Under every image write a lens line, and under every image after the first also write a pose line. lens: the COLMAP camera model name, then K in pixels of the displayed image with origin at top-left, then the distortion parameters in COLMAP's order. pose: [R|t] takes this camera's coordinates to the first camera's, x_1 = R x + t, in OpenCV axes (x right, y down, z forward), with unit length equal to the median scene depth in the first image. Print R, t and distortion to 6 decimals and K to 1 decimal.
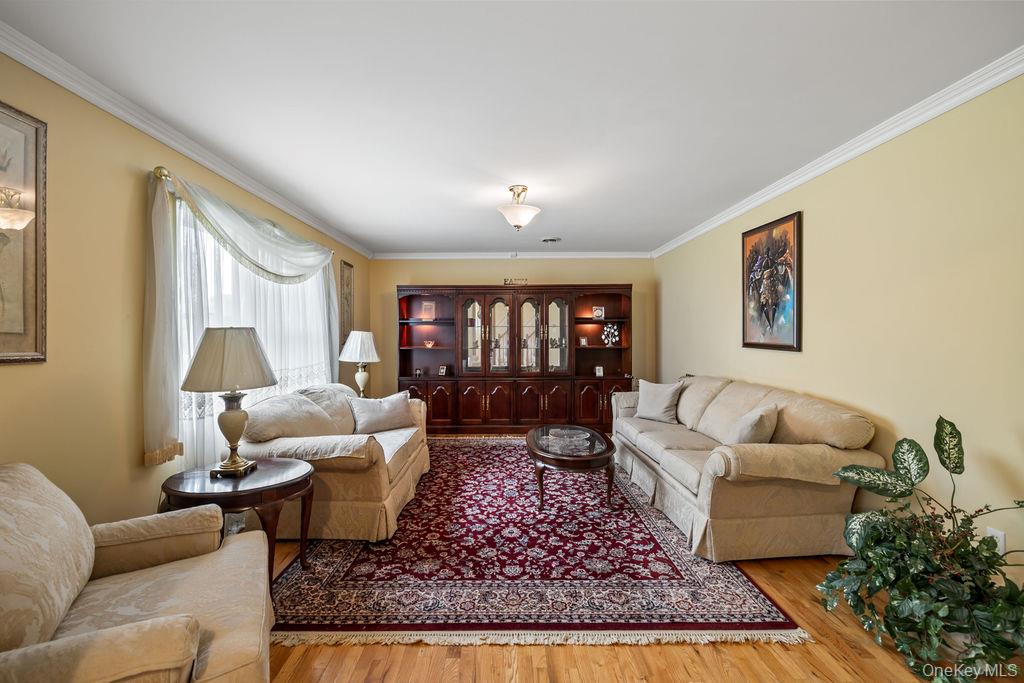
lens RADIAL K [[430.7, 0, 512.0], [0, 430.7, 341.5], [0, 0, 1]] dist [0.000685, 0.000363]
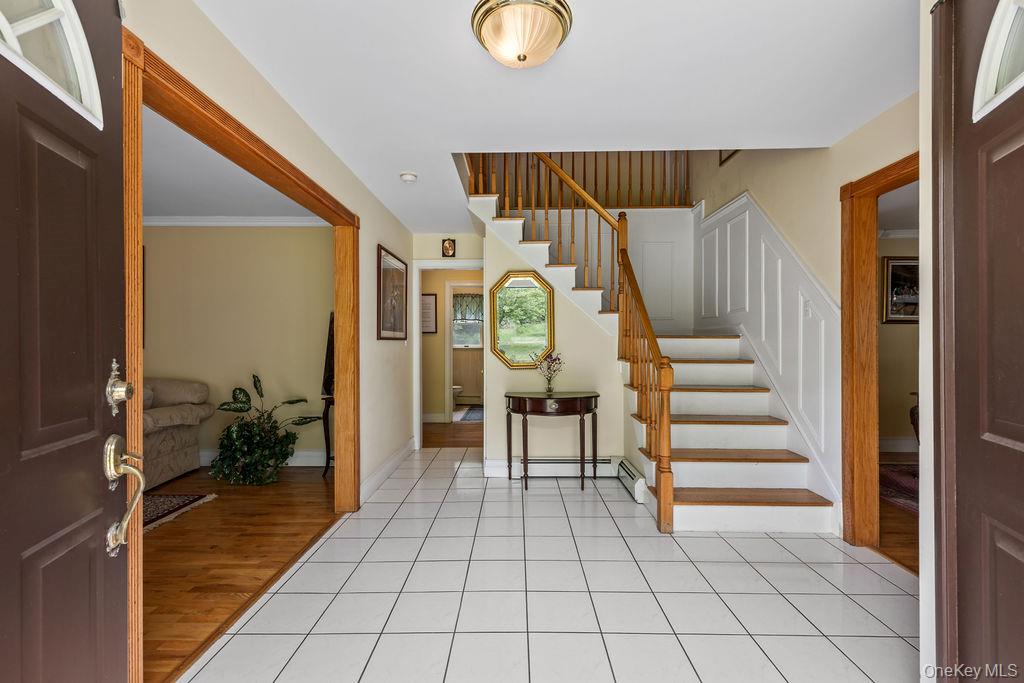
lens RADIAL K [[430.7, 0, 512.0], [0, 430.7, 341.5], [0, 0, 1]] dist [0.000685, 0.000363]
pose [[0.018439, 0.002677, 0.999826, -1.156952], [0.013291, 0.999907, -0.002923, 0.039205], [-0.999742, 0.013342, 0.018402, -0.334282]]
